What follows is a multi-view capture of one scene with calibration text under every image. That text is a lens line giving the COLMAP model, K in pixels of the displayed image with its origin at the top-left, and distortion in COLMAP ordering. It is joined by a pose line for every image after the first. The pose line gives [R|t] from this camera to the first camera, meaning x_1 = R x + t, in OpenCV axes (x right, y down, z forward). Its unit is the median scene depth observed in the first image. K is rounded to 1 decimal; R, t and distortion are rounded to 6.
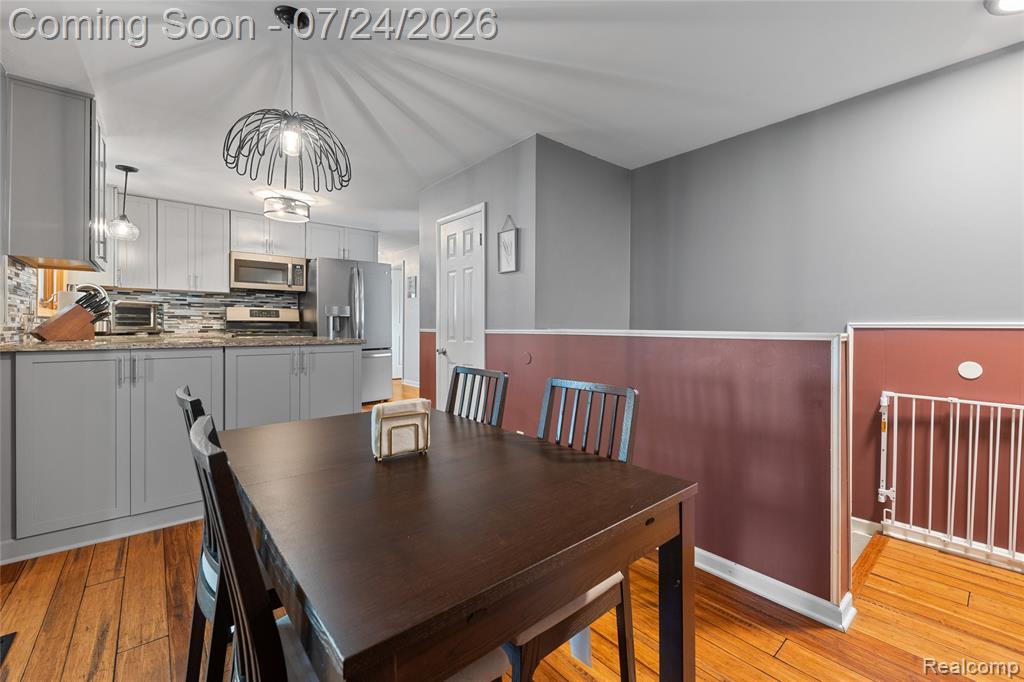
lens RADIAL K [[421.0, 0, 538.5], [0, 421.0, 326.3], [0, 0, 1]] dist [0.003416, -0.000329]
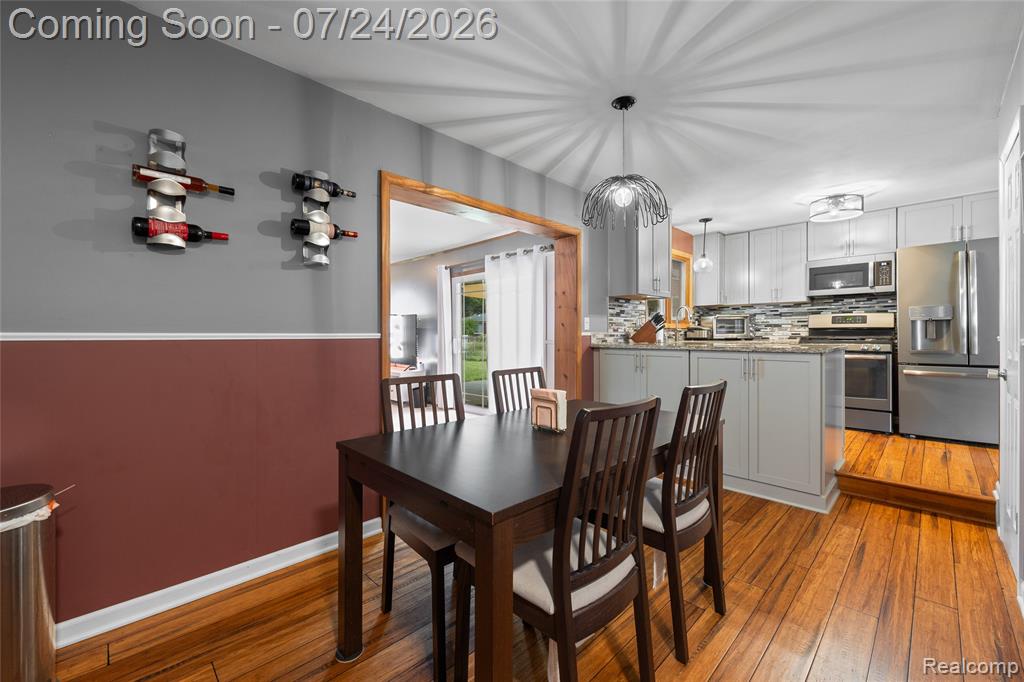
lens RADIAL K [[421.0, 0, 514.1], [0, 421.0, 339.0], [0, 0, 1]] dist [0.003416, -0.000329]
pose [[0.050404, 0.009968, -0.998679, 0.272858], [0.004951, 0.999935, 0.010231, -0.000259], [0.998717, -0.005461, 0.050351, 0.216505]]
